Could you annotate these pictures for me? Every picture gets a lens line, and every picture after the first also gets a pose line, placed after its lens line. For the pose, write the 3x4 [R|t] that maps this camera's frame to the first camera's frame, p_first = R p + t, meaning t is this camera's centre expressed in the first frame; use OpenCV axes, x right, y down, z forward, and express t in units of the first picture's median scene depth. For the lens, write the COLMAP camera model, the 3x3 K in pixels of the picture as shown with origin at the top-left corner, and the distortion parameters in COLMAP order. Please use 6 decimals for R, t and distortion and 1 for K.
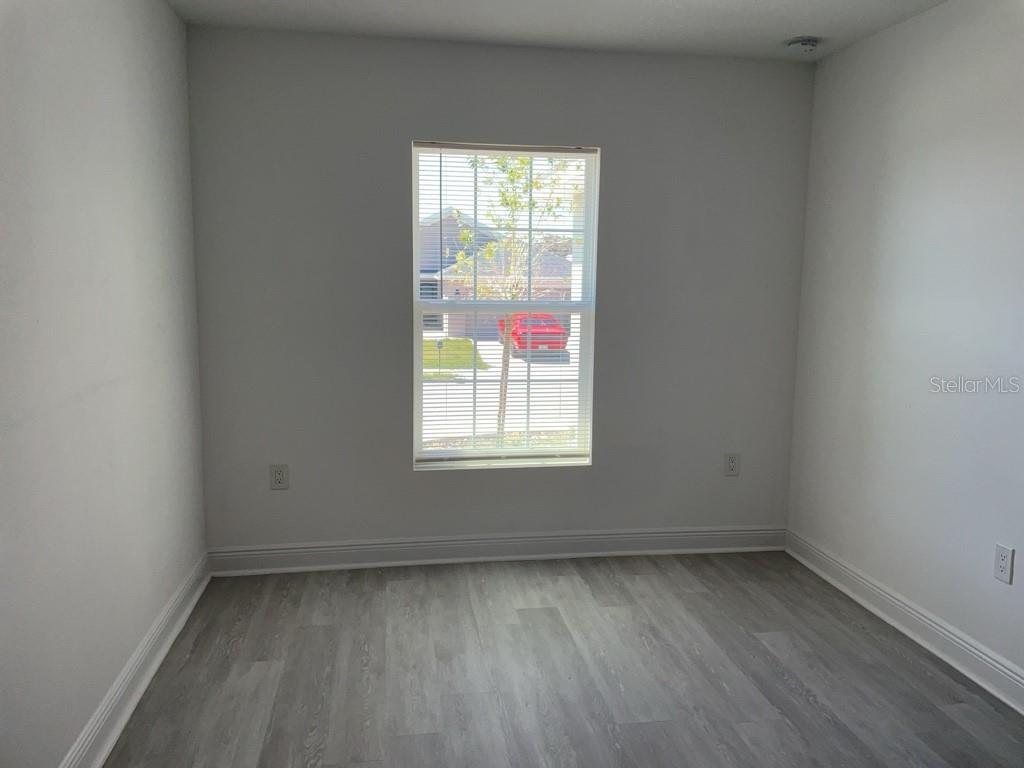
lens RADIAL K [[774.5, 0, 514.6], [0, 774.5, 362.7], [0, 0, 1]] dist [0.078672, -0.107647]
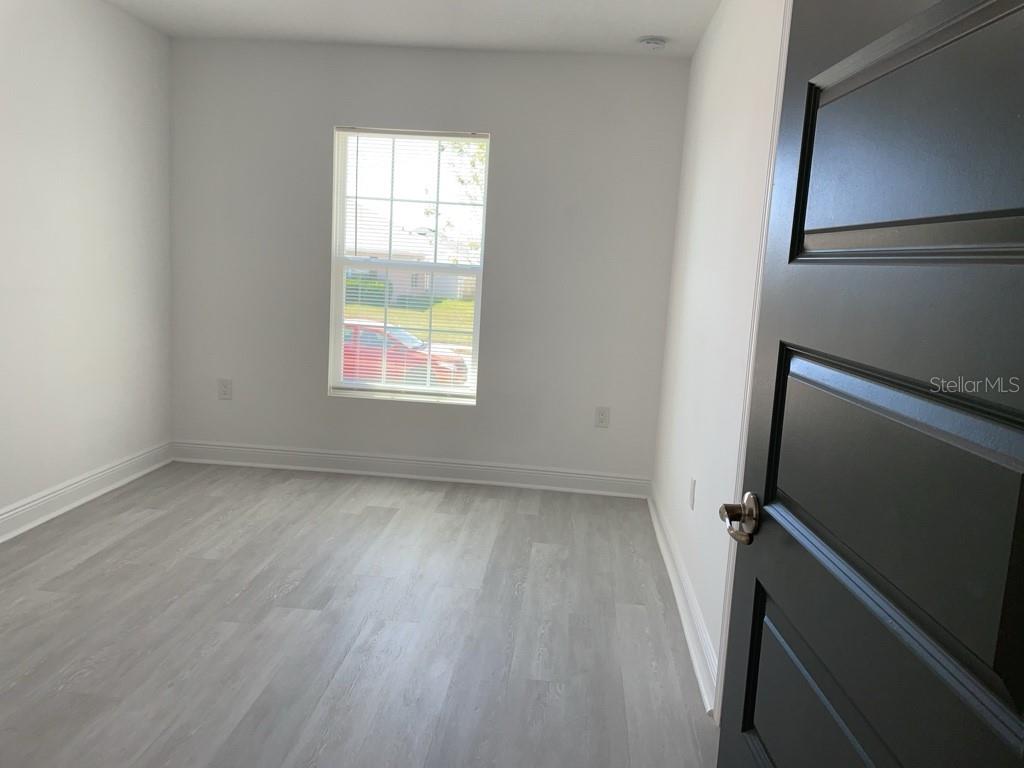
lens RADIAL K [[774.5, 0, 514.6], [0, 774.5, 362.7], [0, 0, 1]] dist [0.078672, -0.107647]
pose [[0.969513, 0.074531, -0.233429, 0.465782], [-0.072543, 0.997219, 0.017101, 0.047255], [0.234055, 0.000354, 0.972223, -0.137872]]
